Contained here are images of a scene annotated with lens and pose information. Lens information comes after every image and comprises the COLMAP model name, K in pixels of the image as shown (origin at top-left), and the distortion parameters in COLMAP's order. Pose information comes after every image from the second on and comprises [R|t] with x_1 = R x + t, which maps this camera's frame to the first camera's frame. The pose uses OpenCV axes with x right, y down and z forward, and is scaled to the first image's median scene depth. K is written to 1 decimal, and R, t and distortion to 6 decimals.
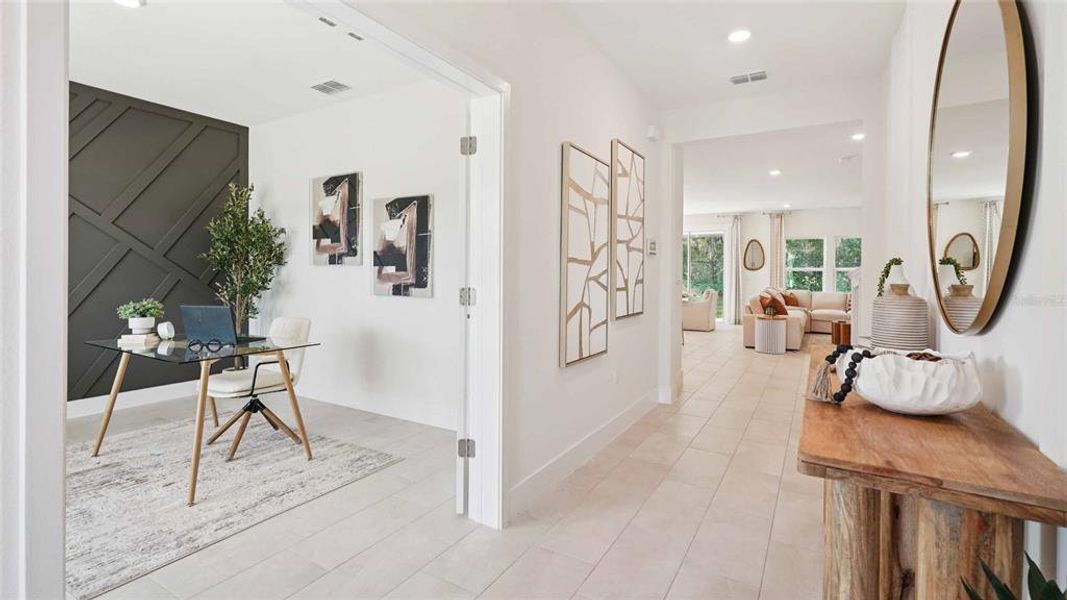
lens RADIAL K [[487.0, 0, 520.1], [0, 487.0, 275.2], [0, 0, 1]] dist [-0.004073, 0.001551]
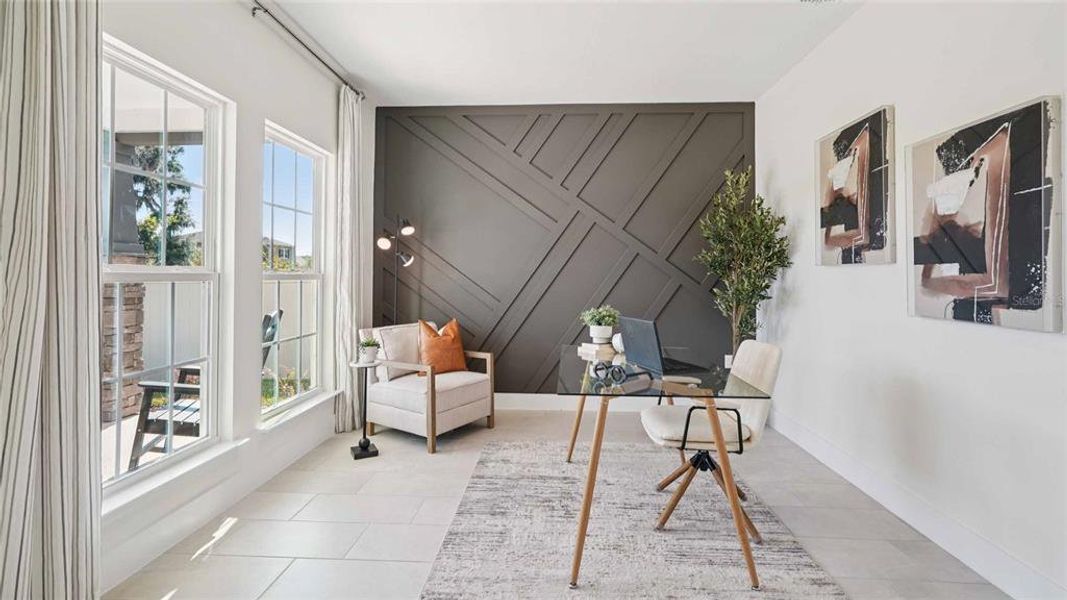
lens RADIAL K [[487.0, 0, 536.2], [0, 487.0, 271.1], [0, 0, 1]] dist [-0.004073, 0.001551]
pose [[0.489537, -0.013148, -0.871883, -0.028897], [-0.004702, 0.999832, -0.017717, 0.000898], [0.871970, 0.012773, 0.489393, 0.362362]]
